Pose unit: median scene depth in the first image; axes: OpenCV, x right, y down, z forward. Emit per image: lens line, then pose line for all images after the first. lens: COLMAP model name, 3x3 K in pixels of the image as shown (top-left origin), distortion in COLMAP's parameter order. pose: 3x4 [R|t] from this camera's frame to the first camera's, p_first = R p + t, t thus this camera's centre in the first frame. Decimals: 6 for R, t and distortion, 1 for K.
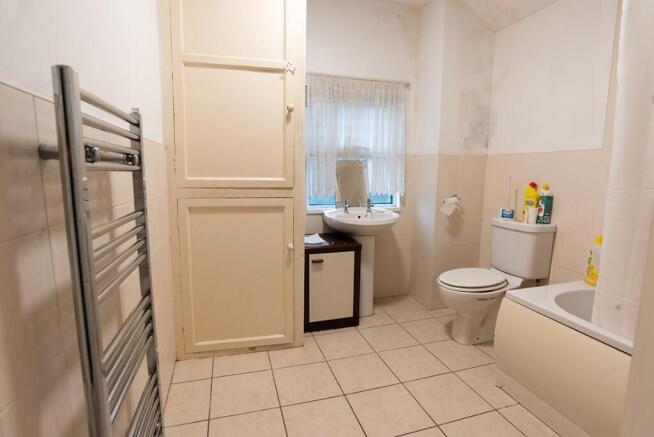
lens RADIAL K [[333.2, 0, 328.4], [0, 333.2, 218.4], [0, 0, 1]] dist [-0.034113, 0.005505]
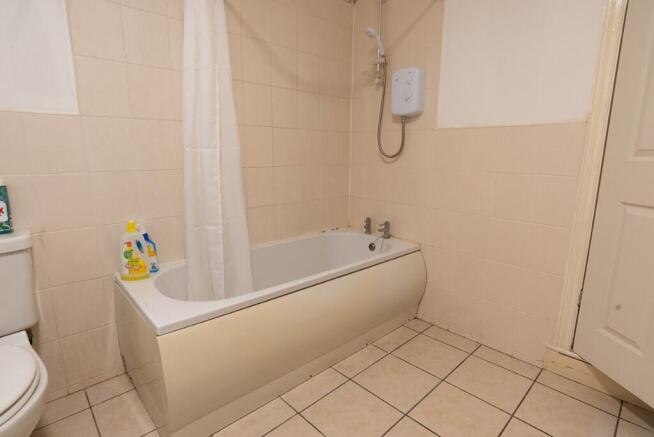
lens RADIAL K [[333.2, 0, 328.9], [0, 333.2, 218.9], [0, 0, 1]] dist [-0.034113, 0.005505]
pose [[-0.467070, -0.181001, 0.865496, -0.179304], [0.103757, 0.960843, 0.256934, -0.140376], [-0.878112, 0.209807, -0.430001, 1.038828]]
